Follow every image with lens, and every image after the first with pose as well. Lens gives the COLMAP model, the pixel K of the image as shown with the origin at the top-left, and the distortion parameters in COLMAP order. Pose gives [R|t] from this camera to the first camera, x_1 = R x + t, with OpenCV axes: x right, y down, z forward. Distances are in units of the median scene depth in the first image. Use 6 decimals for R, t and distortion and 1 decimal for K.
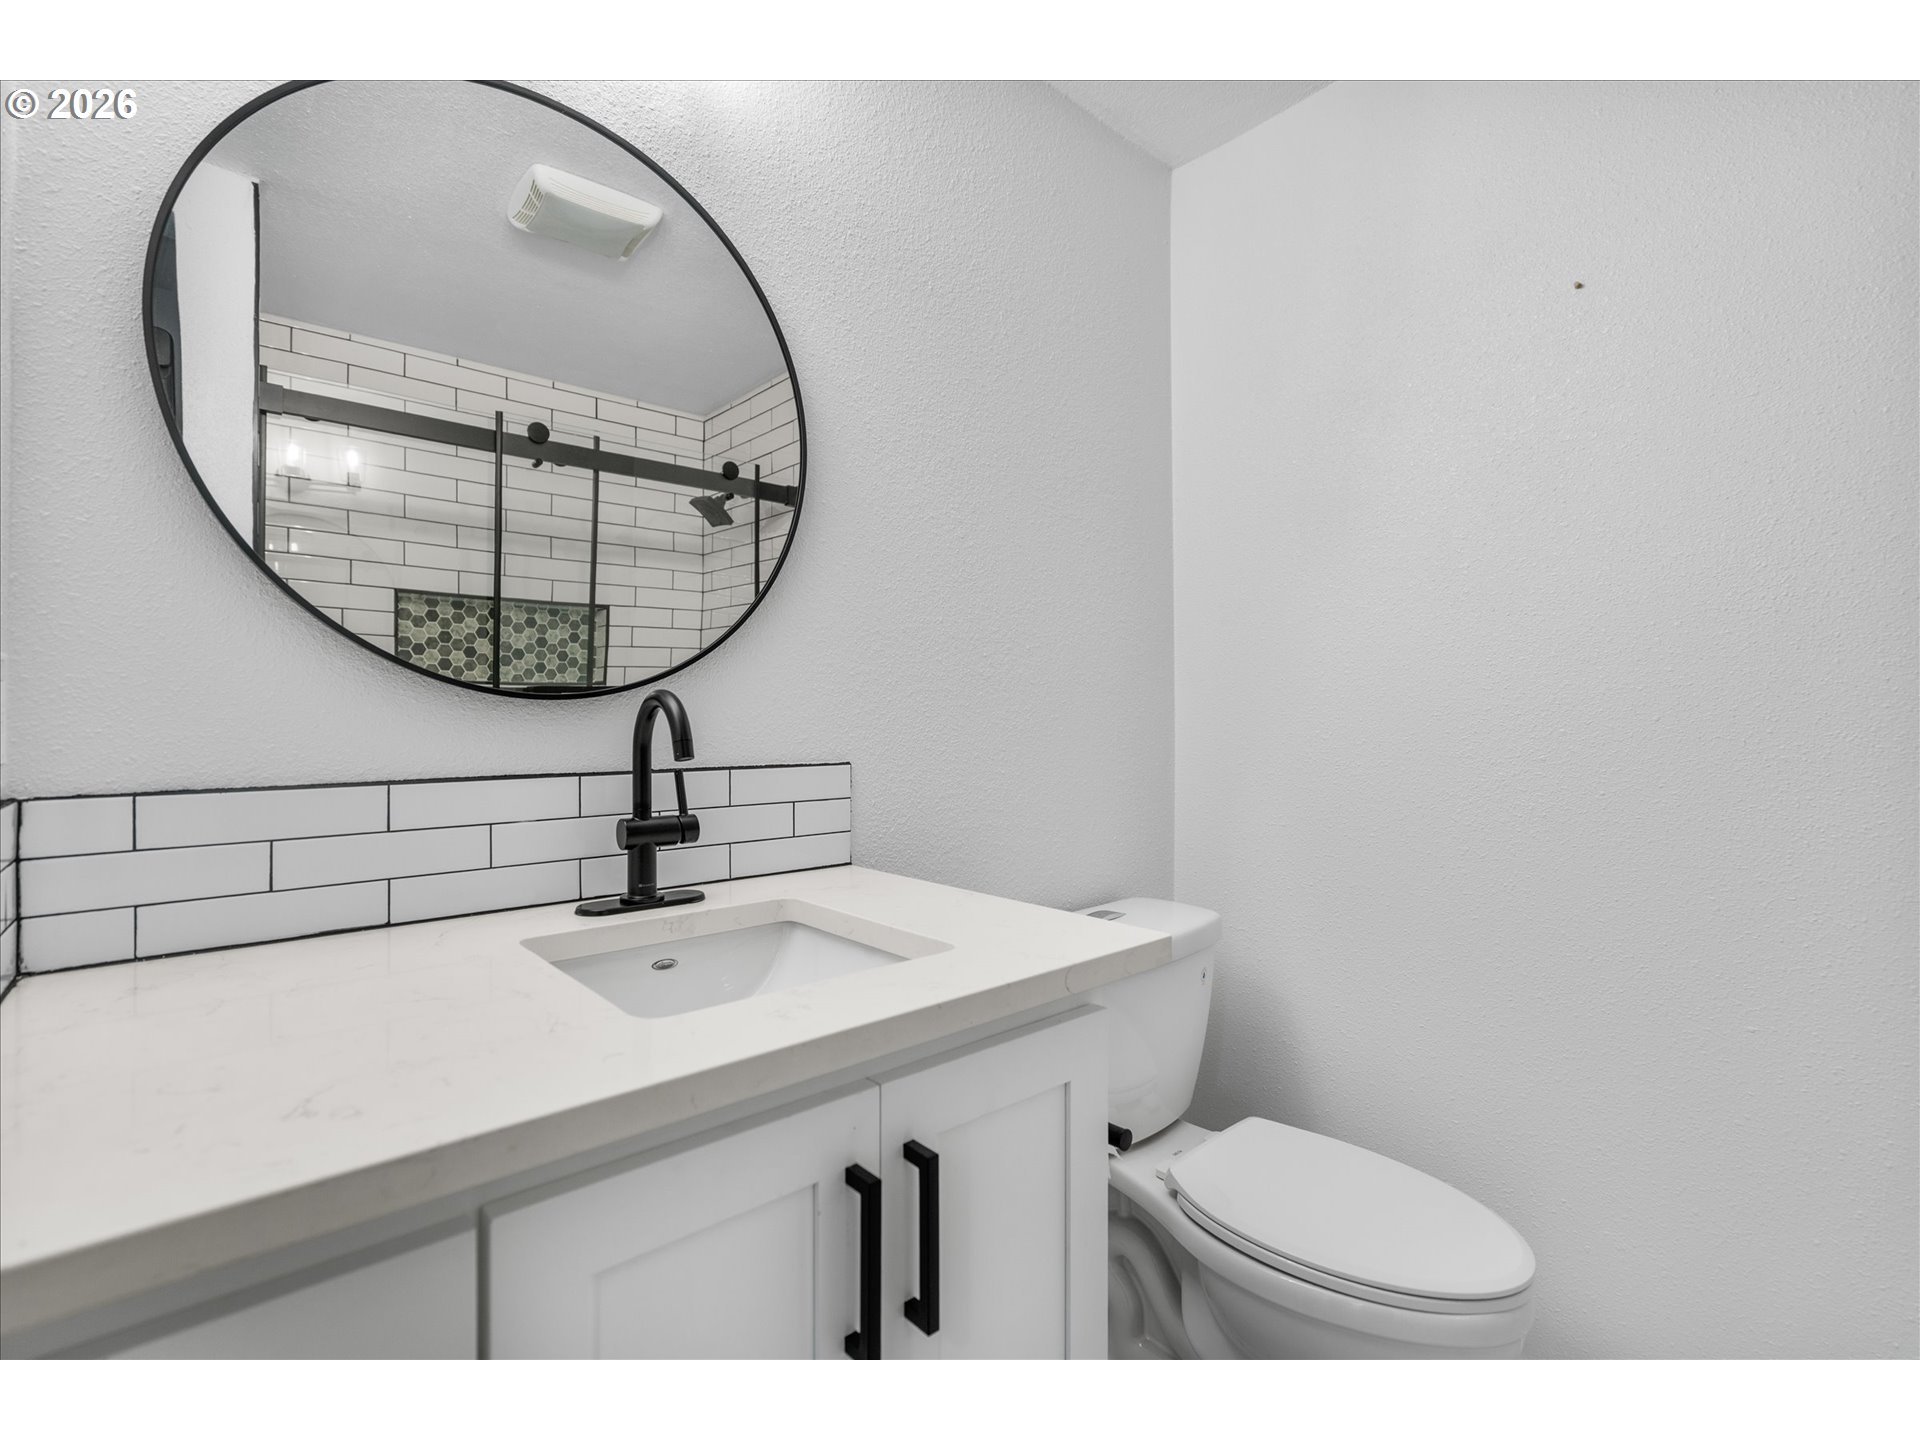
lens RADIAL K [[890.5, 0, 952.2], [0, 890.5, 714.7], [0, 0, 1]] dist [-0.000080, 0.001891]
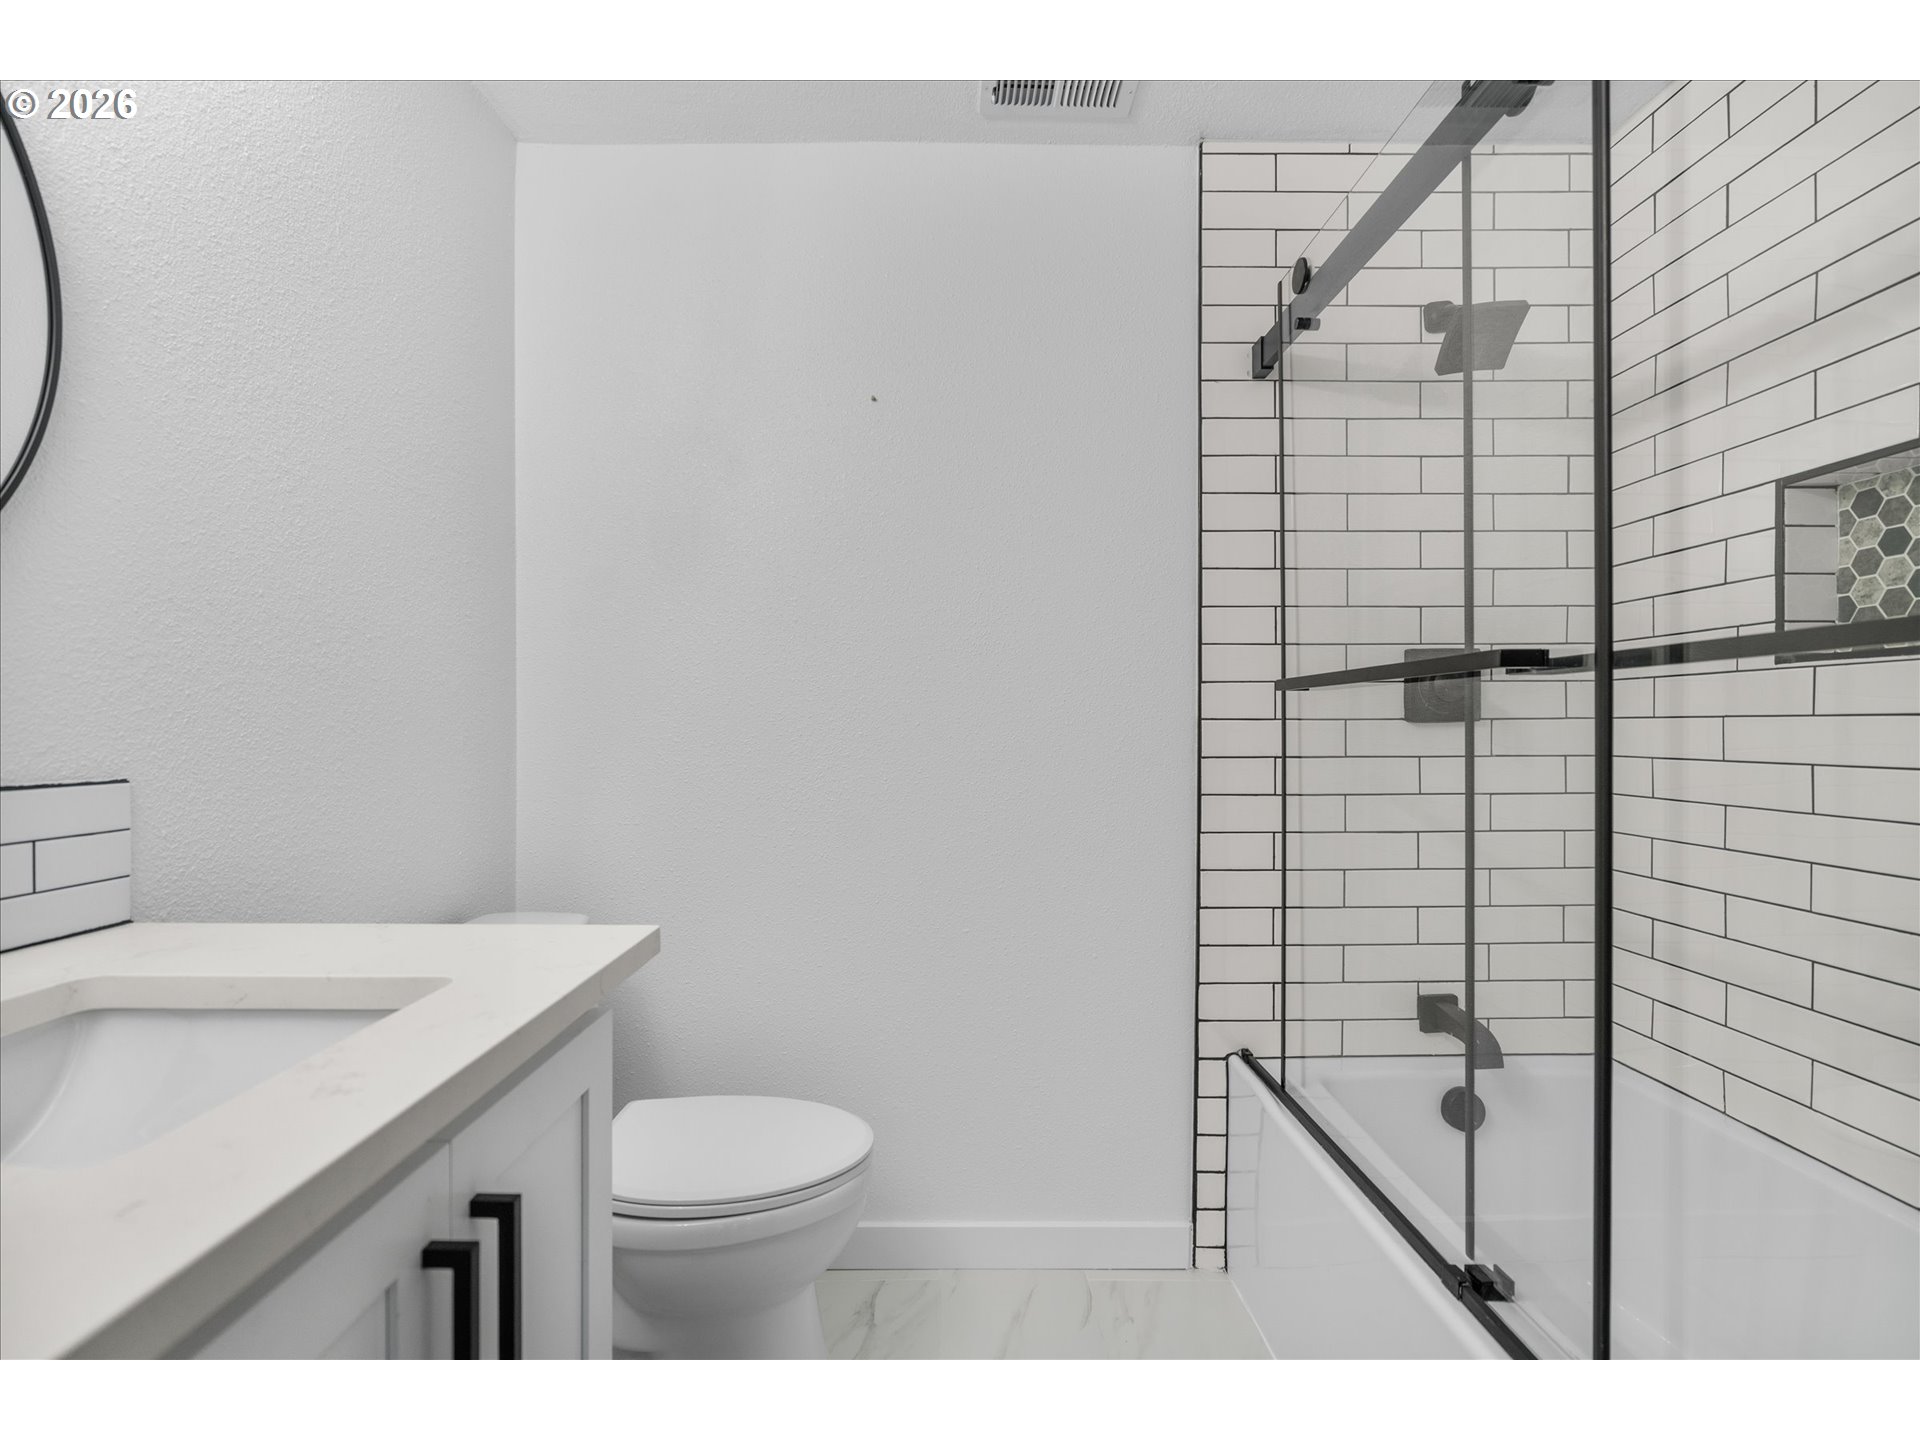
lens RADIAL K [[890.5, 0, 964.5], [0, 890.5, 727.0], [0, 0, 1]] dist [-0.000080, 0.001891]
pose [[0.653865, 0.007414, 0.756575, -0.221396], [-0.011103, 0.999938, -0.000203, 0.004578], [-0.756530, -0.008267, 0.653907, 0.033225]]
